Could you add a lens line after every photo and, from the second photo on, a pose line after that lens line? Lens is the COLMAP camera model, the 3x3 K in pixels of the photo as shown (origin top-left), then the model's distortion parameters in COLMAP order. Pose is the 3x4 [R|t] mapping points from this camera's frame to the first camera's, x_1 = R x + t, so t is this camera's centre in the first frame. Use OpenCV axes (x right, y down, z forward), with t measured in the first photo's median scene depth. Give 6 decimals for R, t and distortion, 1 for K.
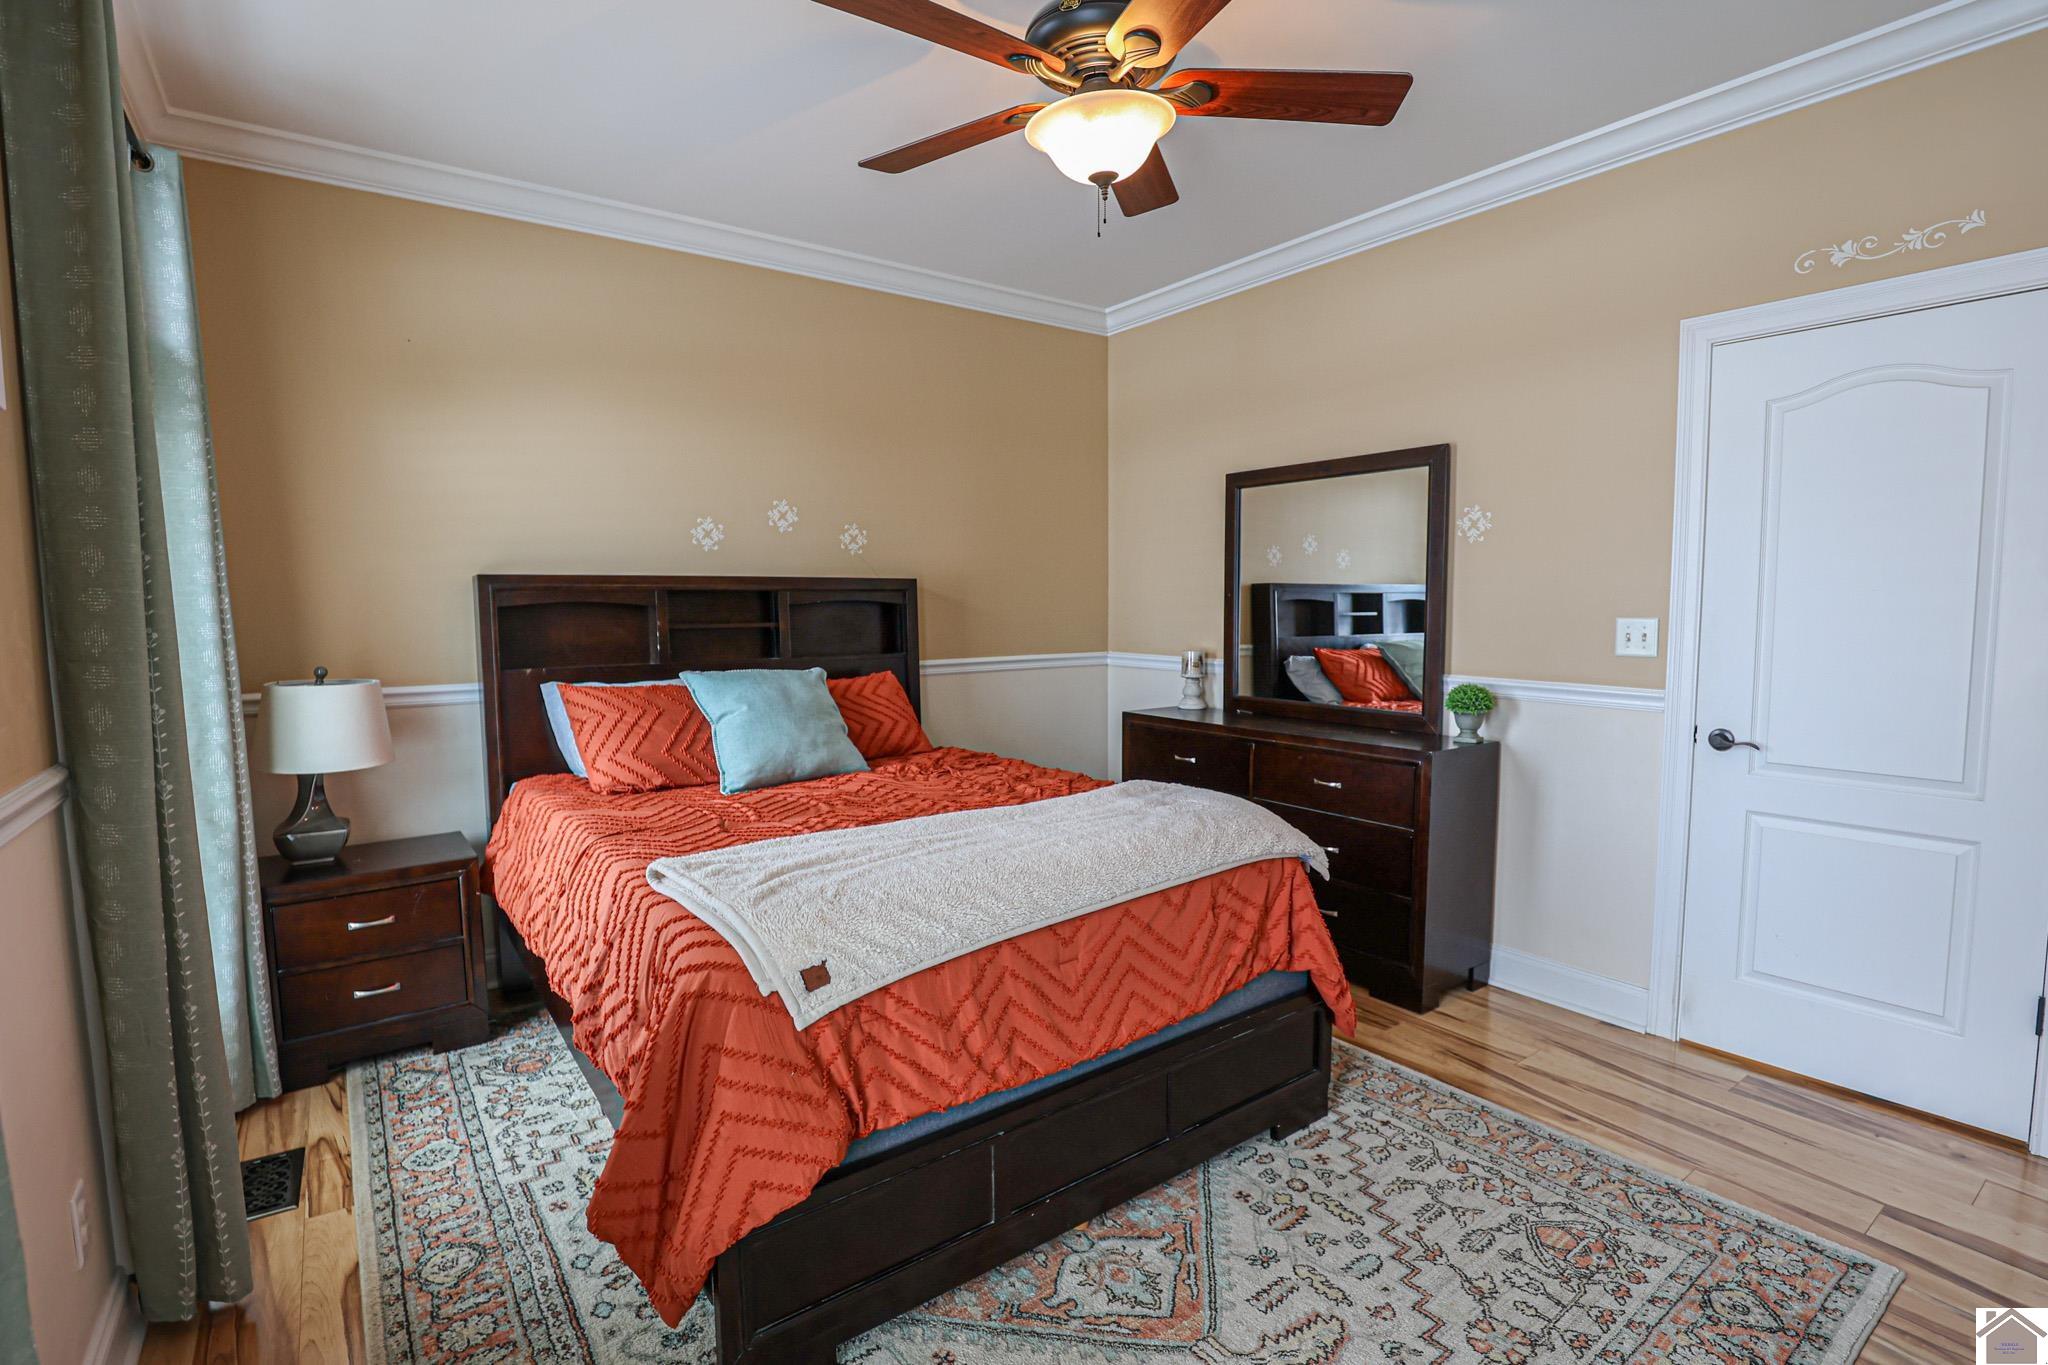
lens RADIAL K [[940.6, 0, 1035.3], [0, 940.6, 684.7], [0, 0, 1]] dist [-0.034268, 0.004592]
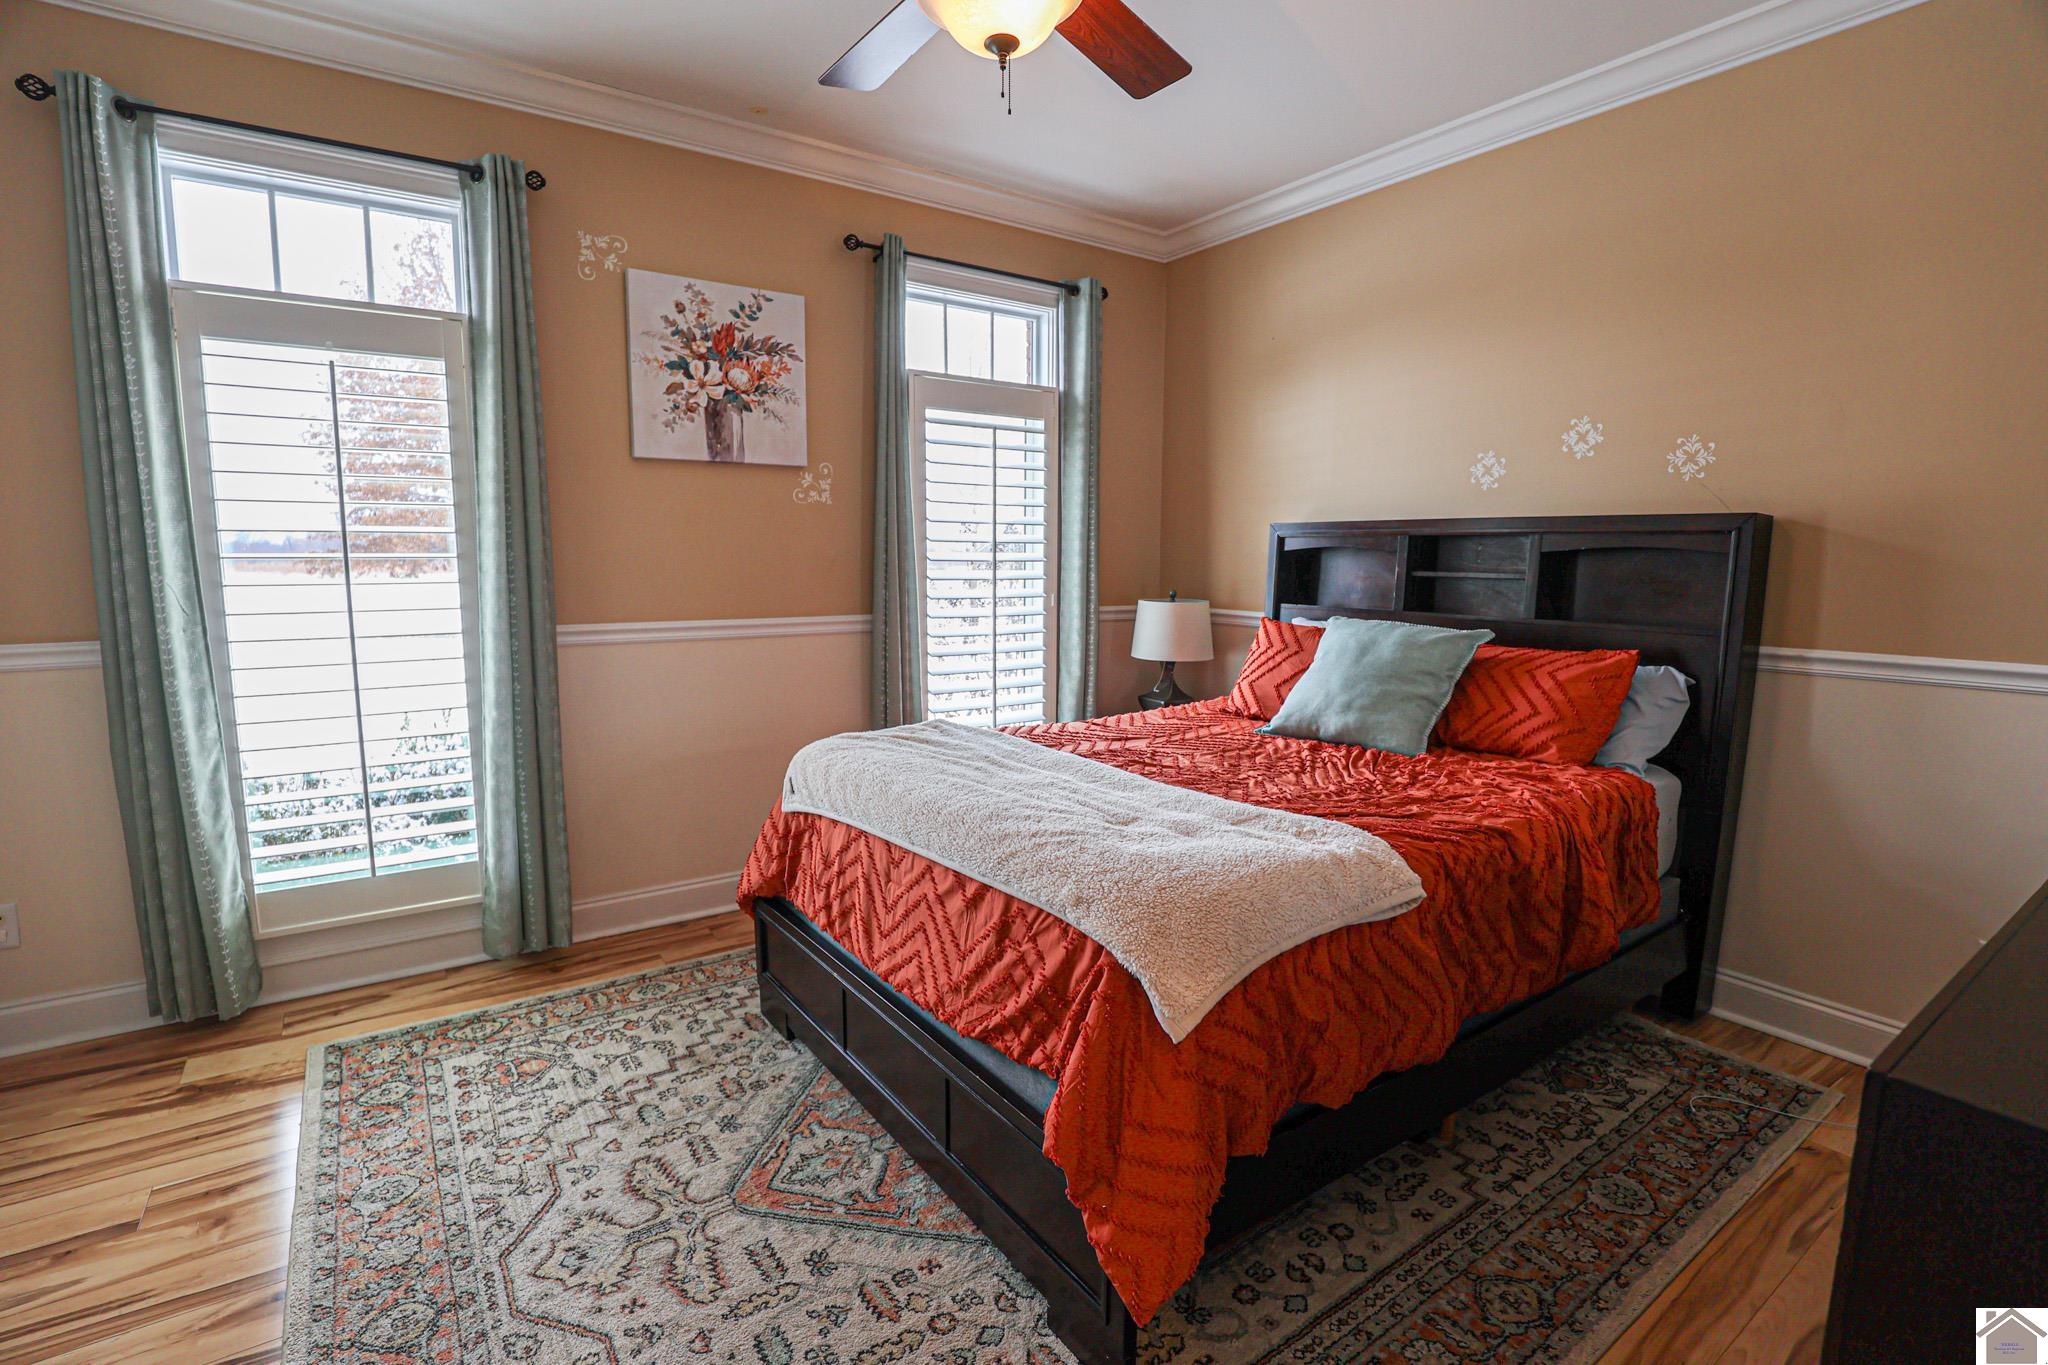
lens RADIAL K [[940.6, 0, 1032.3], [0, 940.6, 681.5], [0, 0, 1]] dist [-0.034268, 0.004592]
pose [[-0.004620, 0.138621, -0.990335, 0.986055], [-0.095897, 0.985720, 0.138422, -0.082572], [0.995381, 0.095610, 0.008739, 1.058238]]
